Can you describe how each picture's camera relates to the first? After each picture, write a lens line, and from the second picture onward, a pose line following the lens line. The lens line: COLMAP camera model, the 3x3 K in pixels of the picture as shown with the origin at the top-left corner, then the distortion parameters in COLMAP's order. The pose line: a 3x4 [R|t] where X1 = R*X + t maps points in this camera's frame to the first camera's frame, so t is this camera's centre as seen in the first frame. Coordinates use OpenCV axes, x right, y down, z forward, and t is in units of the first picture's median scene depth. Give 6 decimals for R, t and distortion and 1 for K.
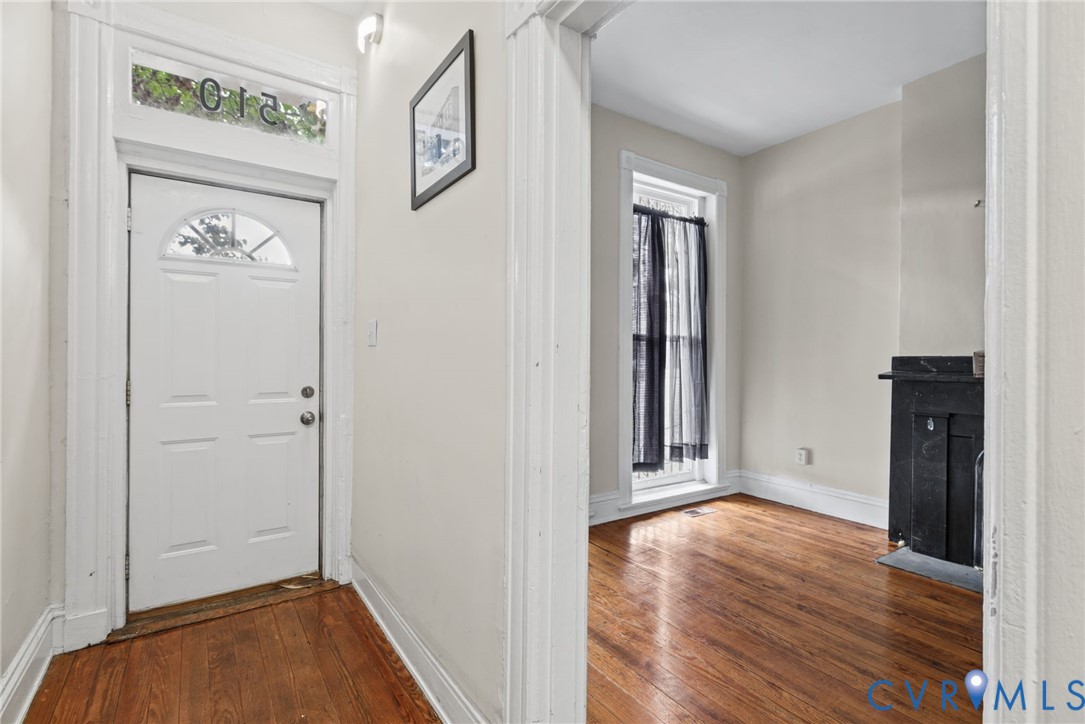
lens RADIAL K [[501.5, 0, 537.4], [0, 501.5, 360.4], [0, 0, 1]] dist [-0.031195, -0.000032]
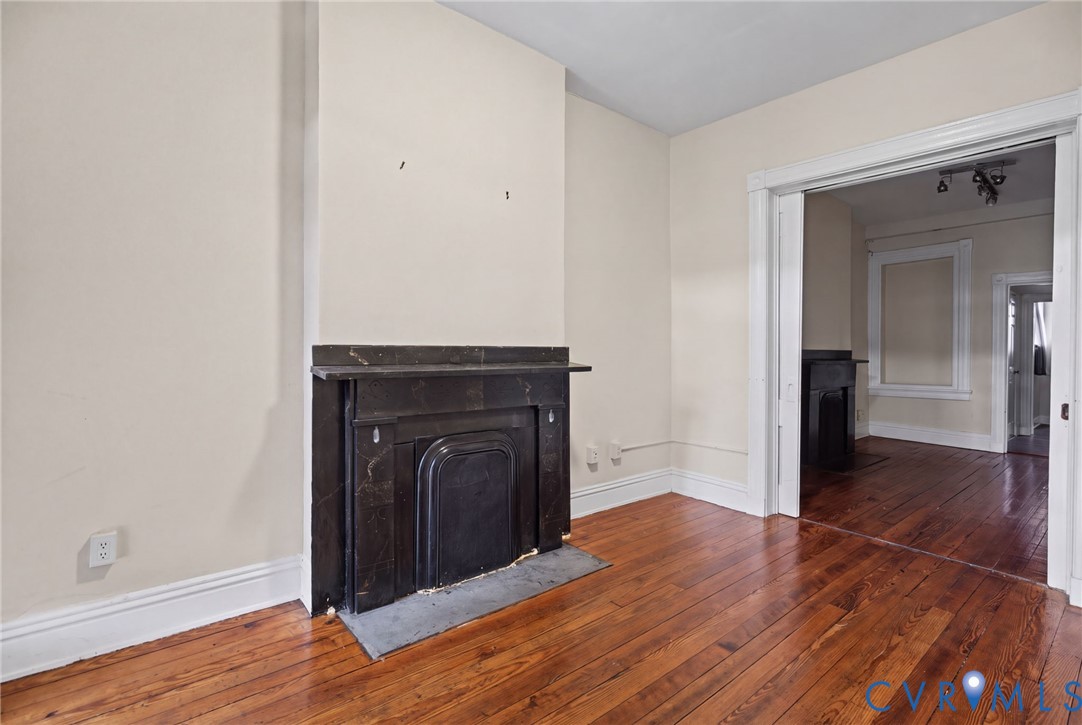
lens RADIAL K [[509.5, 0, 512.1], [0, 509.5, 363.7], [0, 0, 1]] dist [0.000680, 0.000334]
pose [[-0.097381, -0.025798, 0.994913, 0.002674], [-0.000269, 0.999665, 0.025895, -0.000597], [-0.995247, 0.002254, -0.097355, 0.667263]]
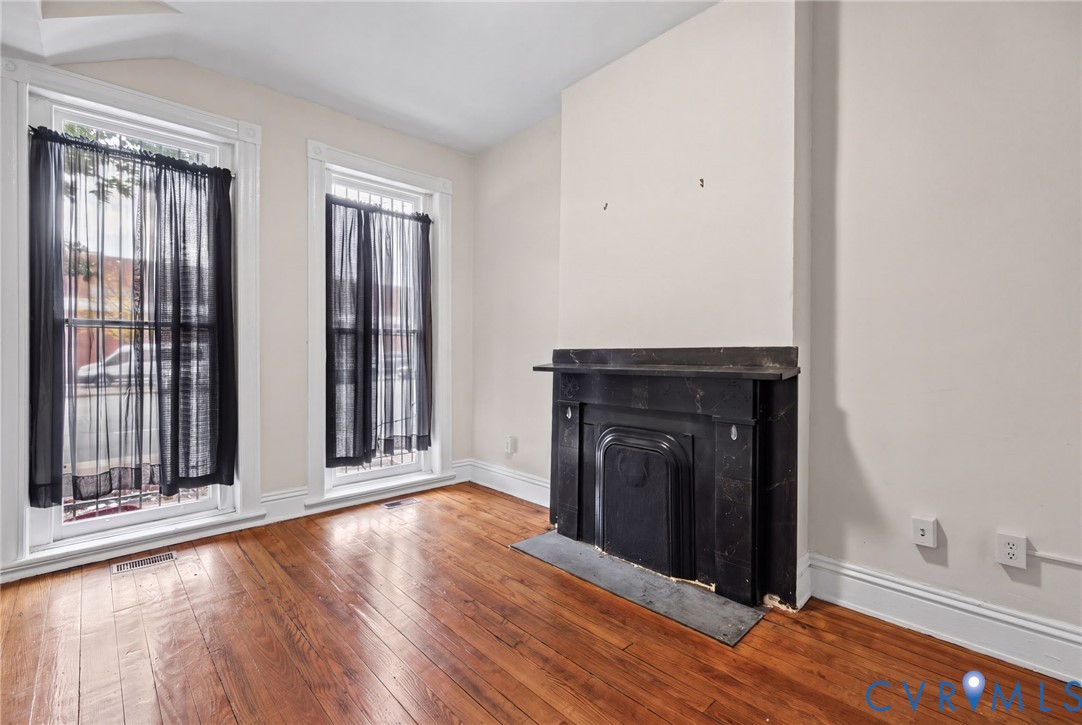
lens RADIAL K [[474.0, 0, 537.4], [0, 474.0, 356.6], [0, 0, 1]] dist [0.001519, -0.000143]
pose [[0.983396, -0.006425, 0.181361, 0.425025], [0.005626, 0.999972, 0.004919, 0.001545], [-0.181387, -0.003817, 0.983404, 0.000764]]
